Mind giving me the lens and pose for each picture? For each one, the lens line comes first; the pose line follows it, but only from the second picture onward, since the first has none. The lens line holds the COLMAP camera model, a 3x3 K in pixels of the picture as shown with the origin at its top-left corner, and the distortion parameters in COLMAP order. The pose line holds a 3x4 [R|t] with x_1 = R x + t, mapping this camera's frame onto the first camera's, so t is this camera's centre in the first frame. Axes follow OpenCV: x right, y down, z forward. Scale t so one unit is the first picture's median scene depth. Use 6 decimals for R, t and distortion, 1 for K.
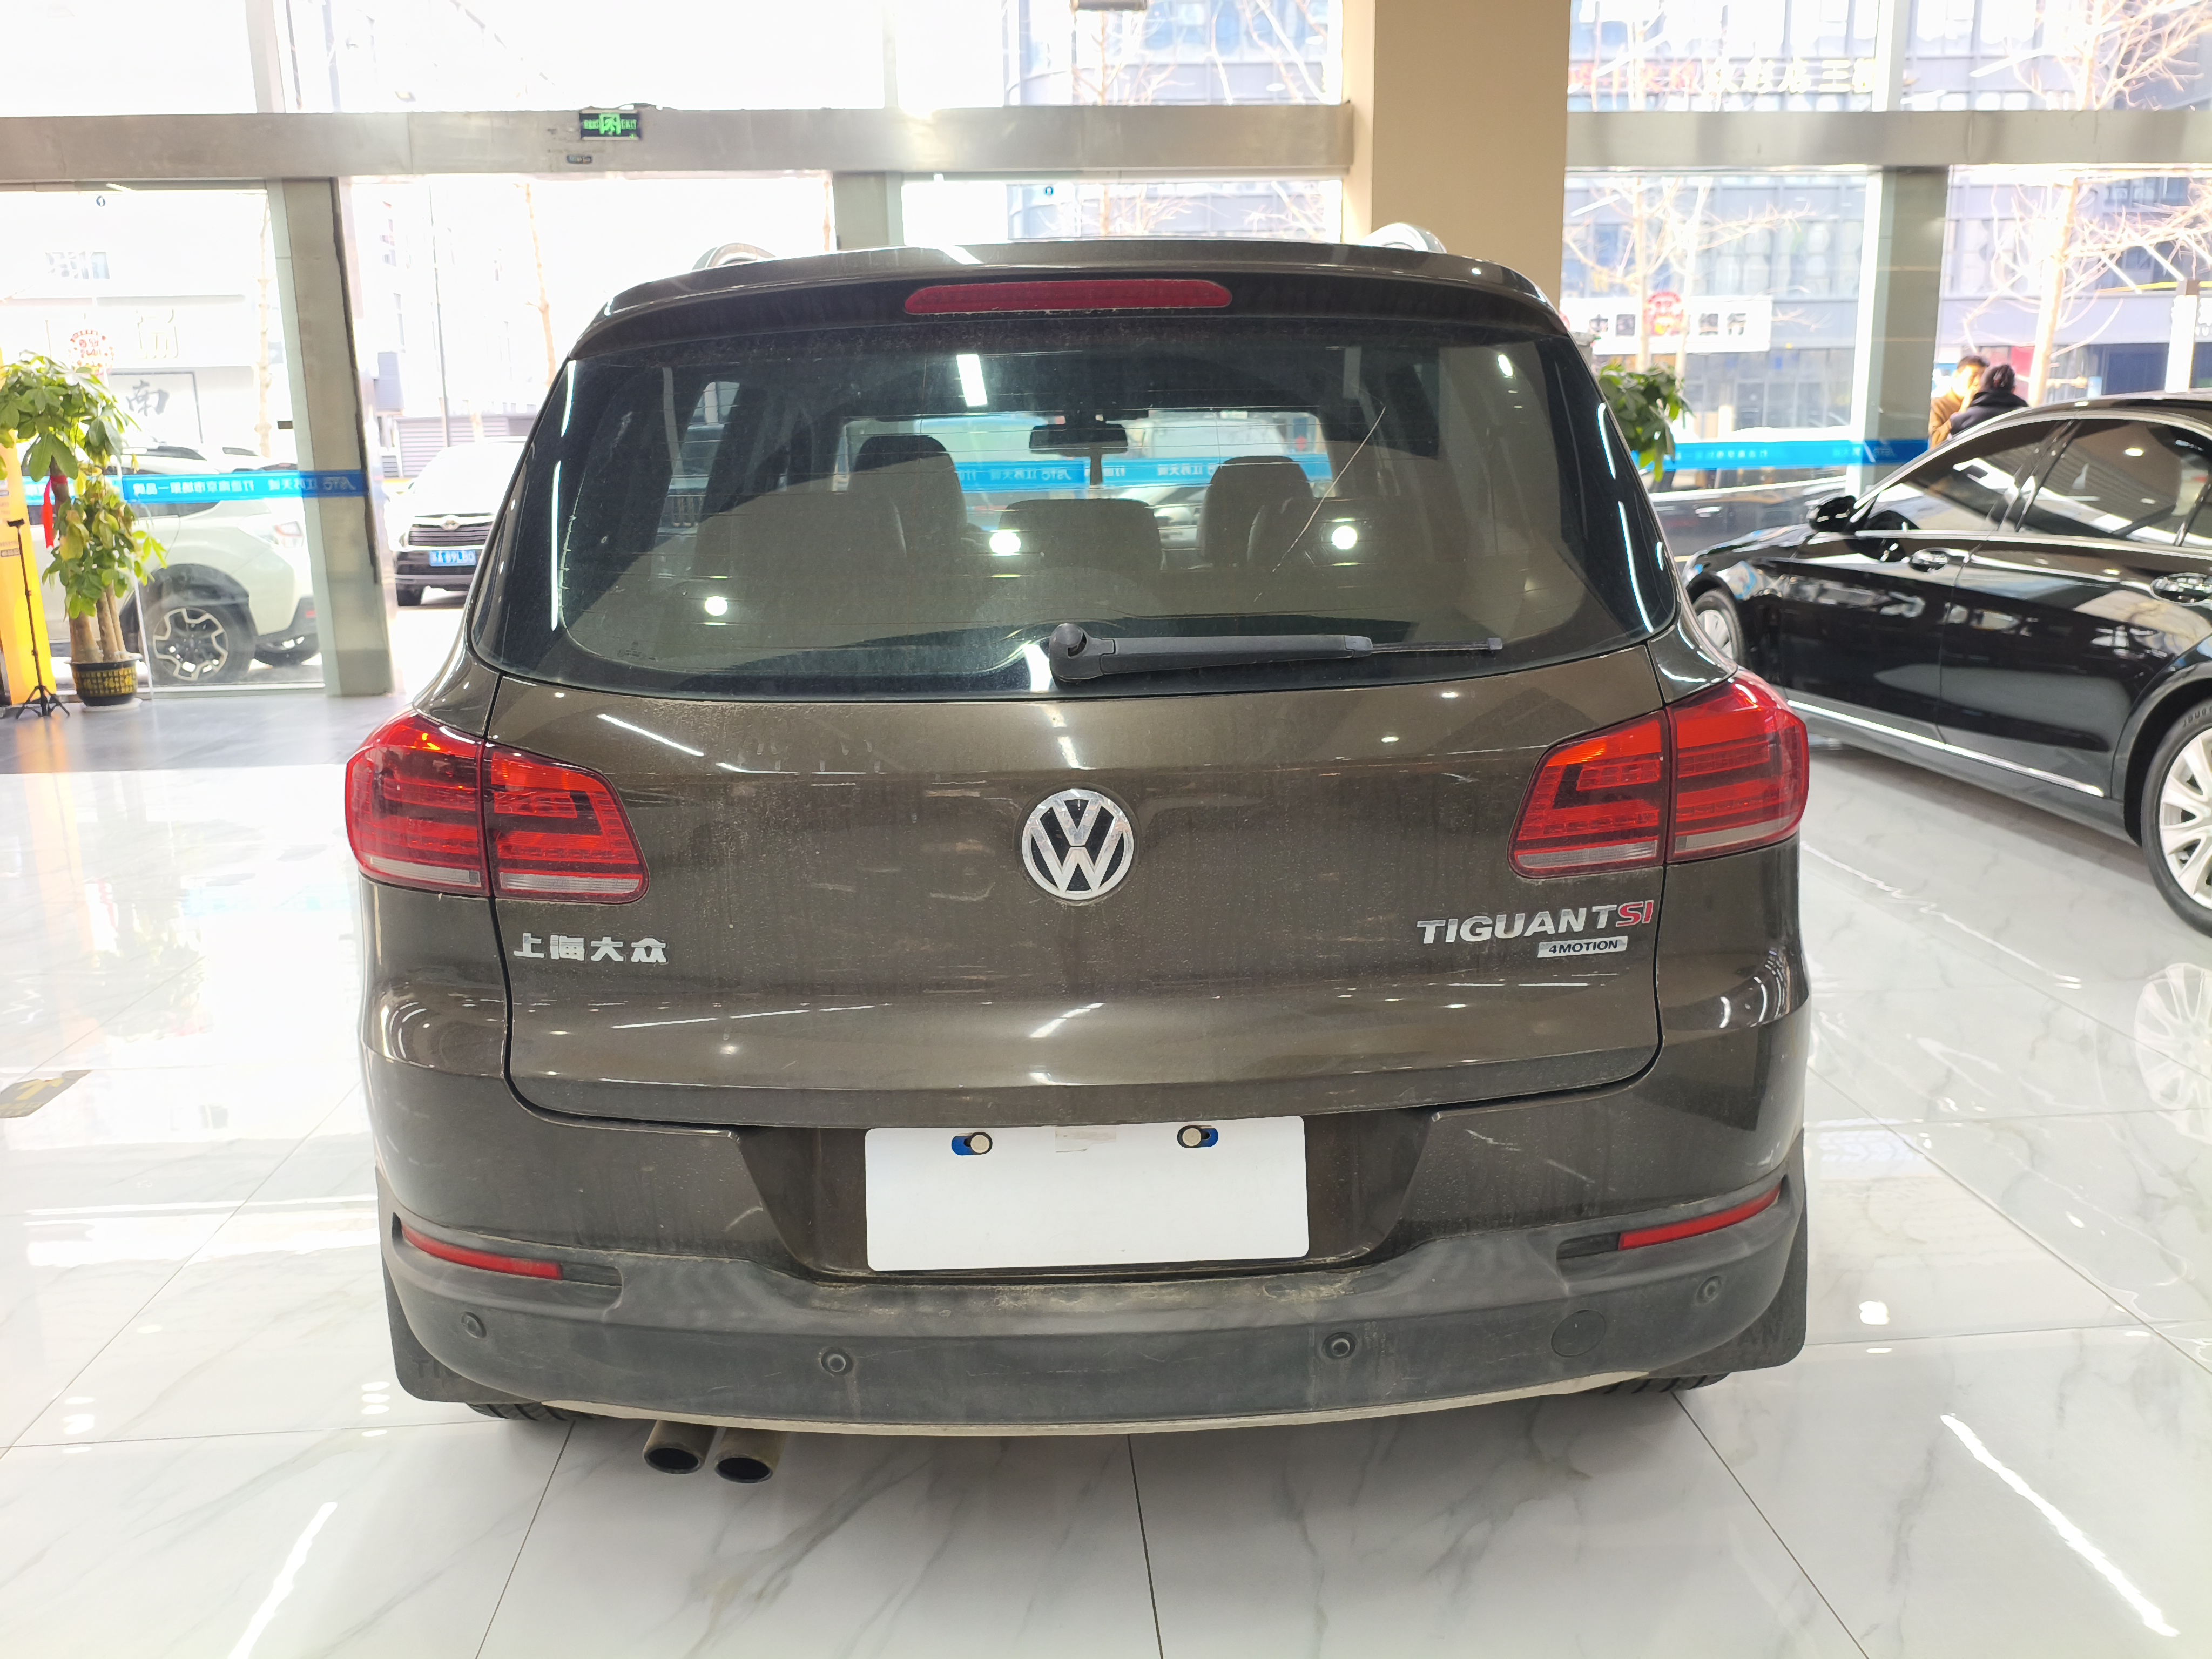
lens RADIAL K [[1702.2, 0, 1121.5], [0, 1702.2, 828.4], [0, 0, 1]] dist [0.005296, -0.012326]
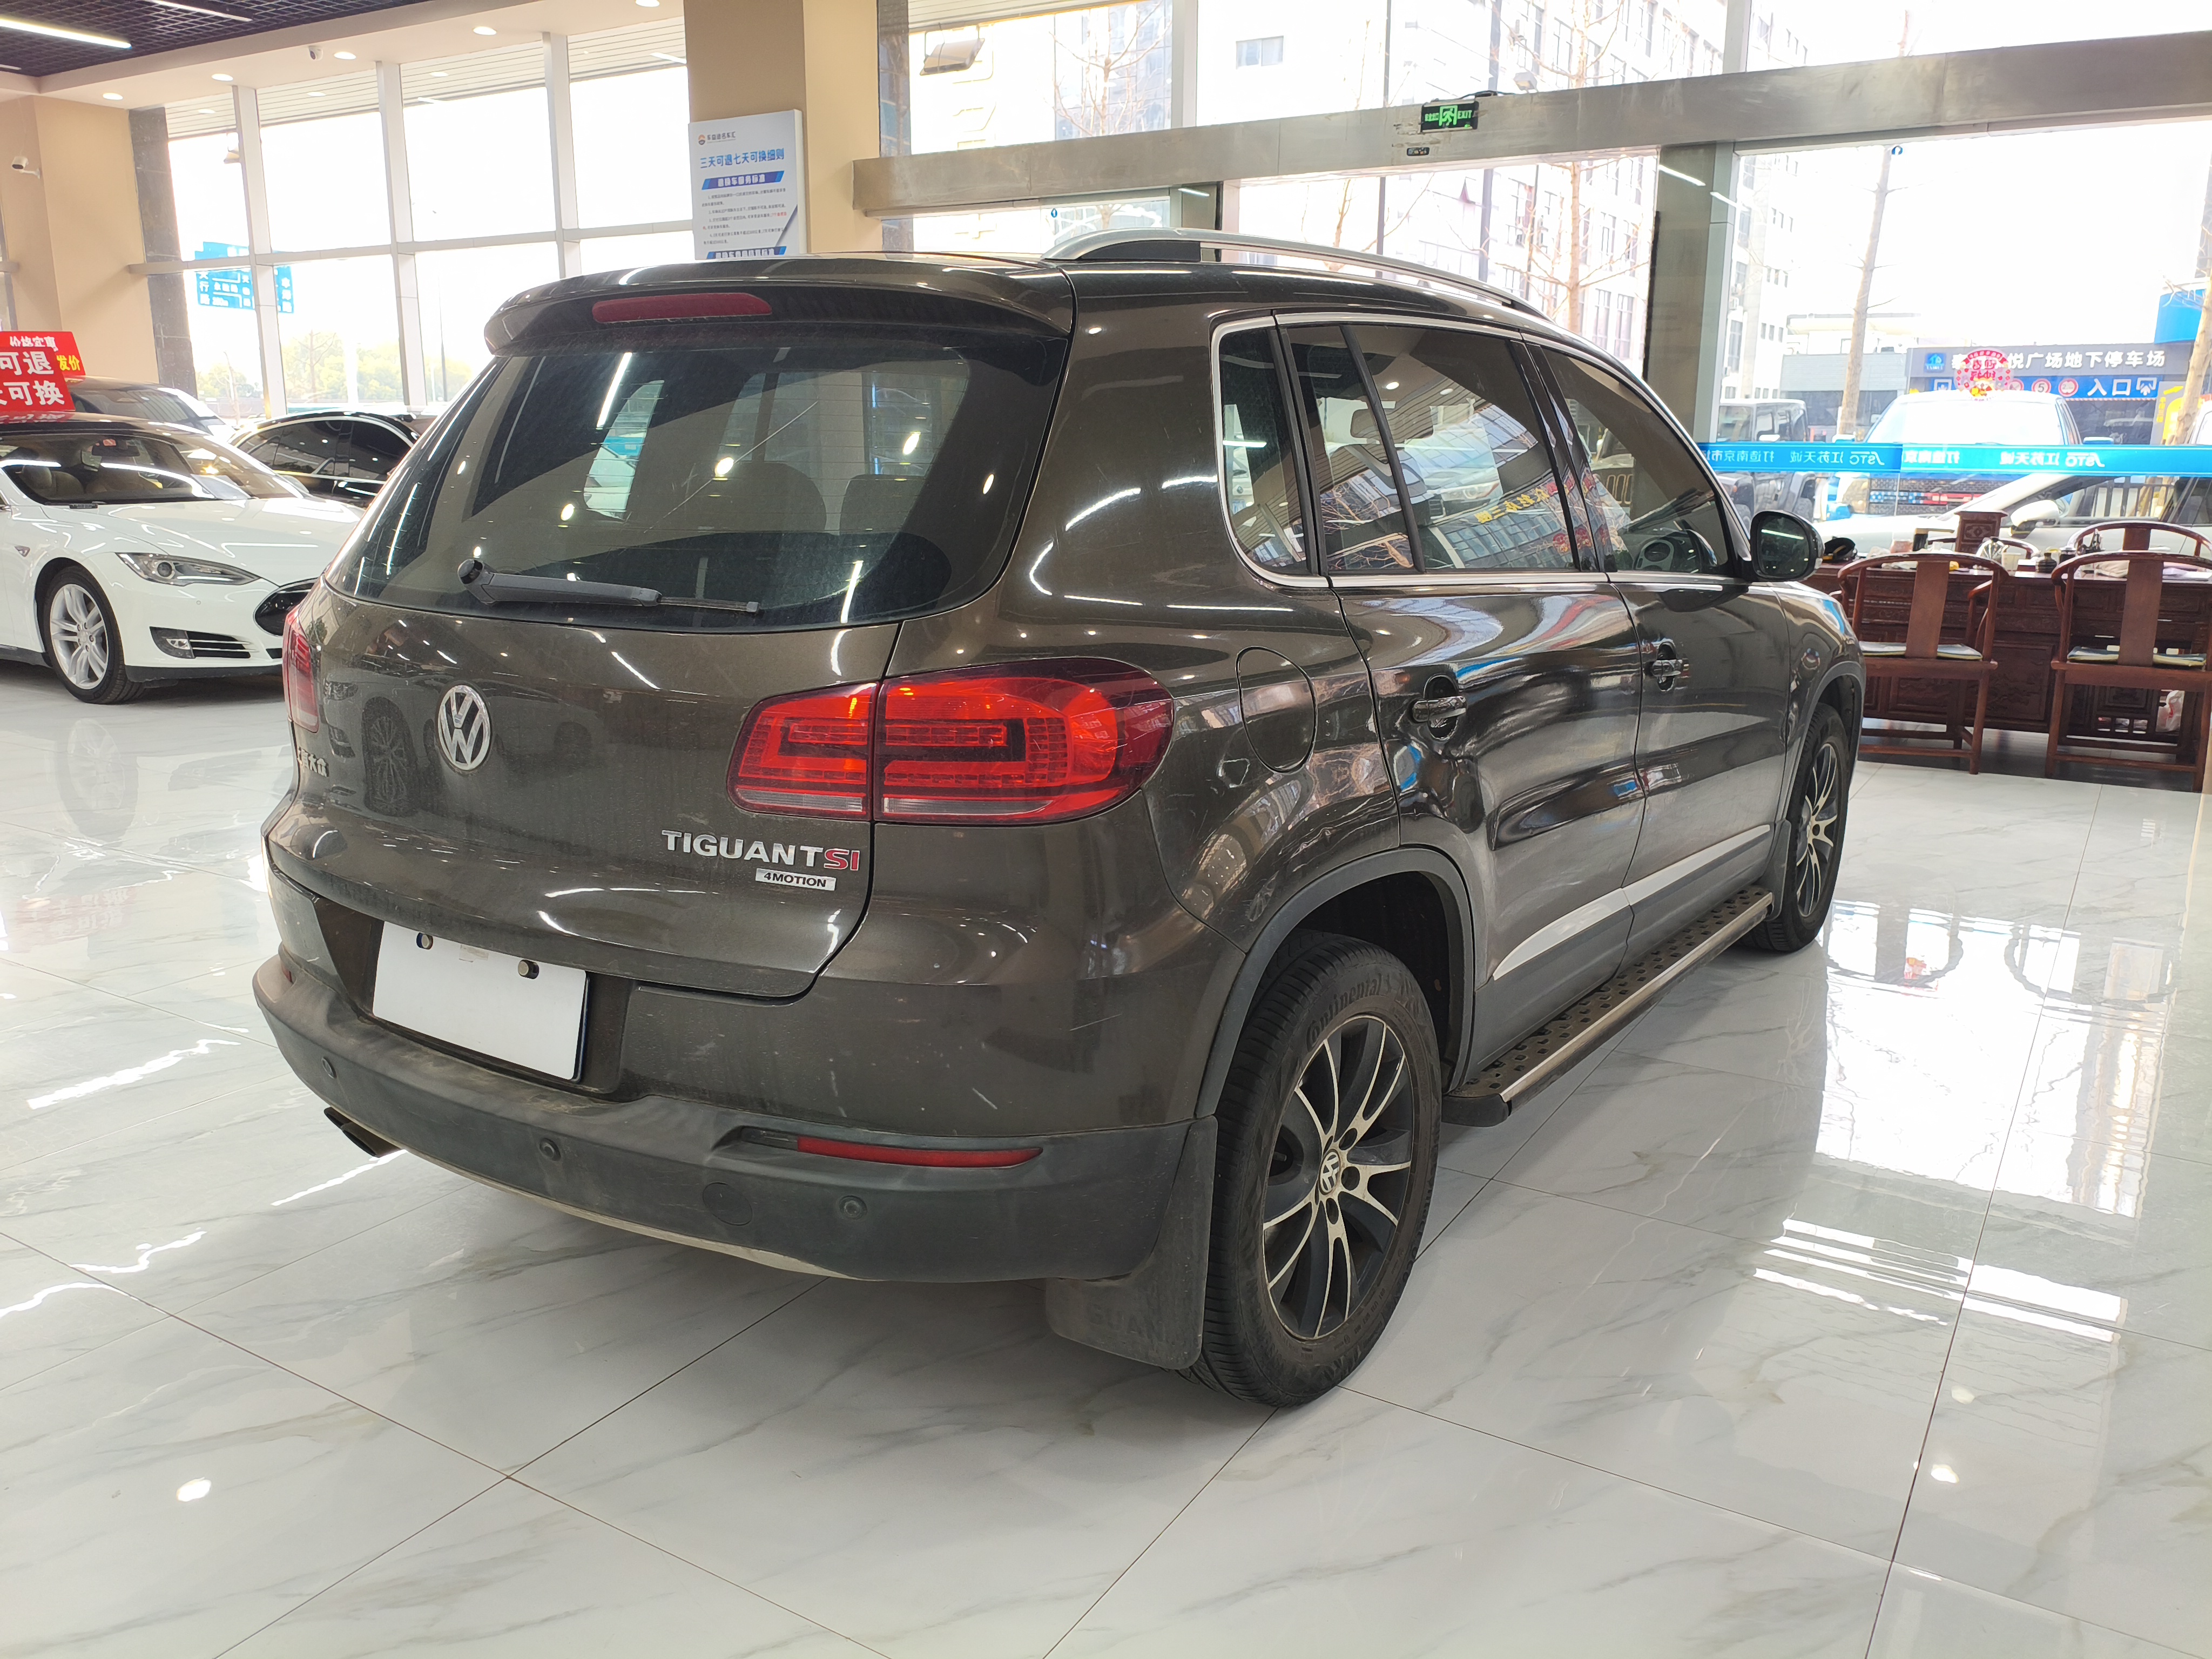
lens RADIAL K [[1702.2, 0, 1109.1], [0, 1702.2, 832.4], [0, 0, 1]] dist [0.005296, -0.012326]
pose [[0.811058, 0.156914, -0.563527, 1.084816], [-0.148299, 0.987035, 0.061399, -0.062856], [0.565855, 0.033773, 0.823812, 0.182559]]
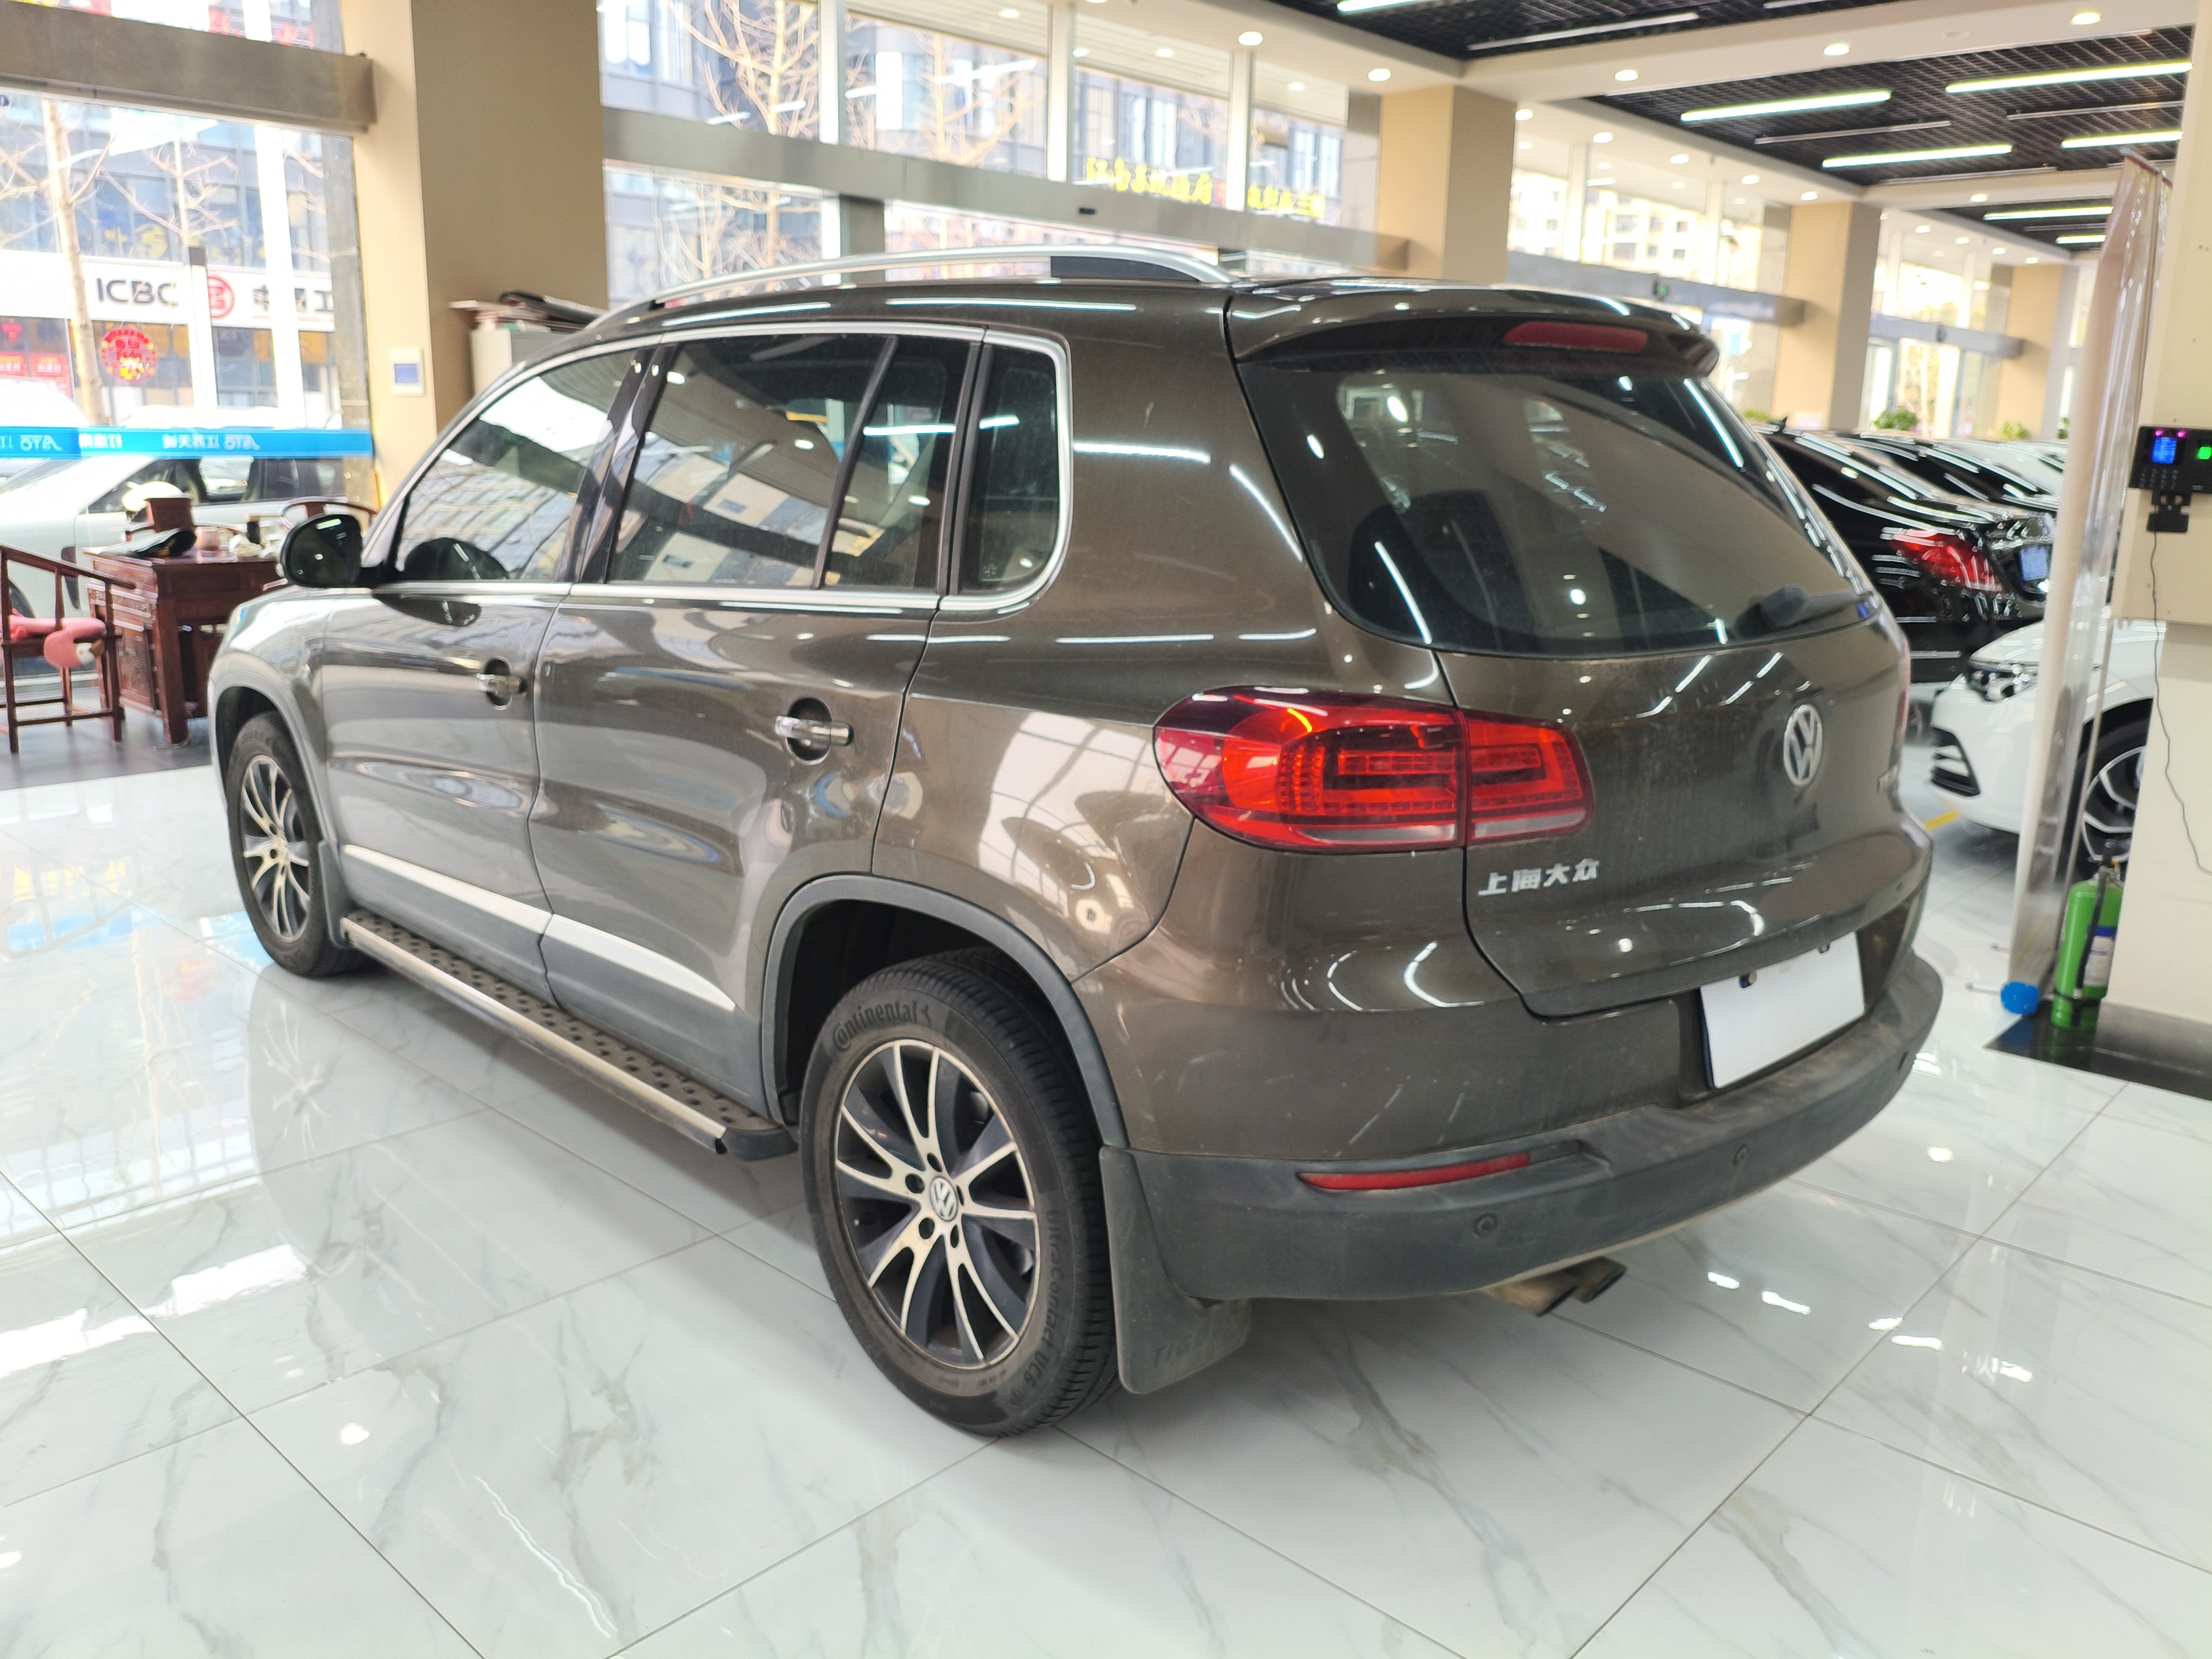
lens RADIAL K [[1702.2, 0, 1121.6], [0, 1702.2, 827.7], [0, 0, 1]] dist [0.005296, -0.012326]
pose [[0.738779, -0.120399, 0.663106, -1.300811], [0.115688, 0.991964, 0.051219, -0.056920], [-0.663944, 0.038874, 0.746771, 0.313218]]
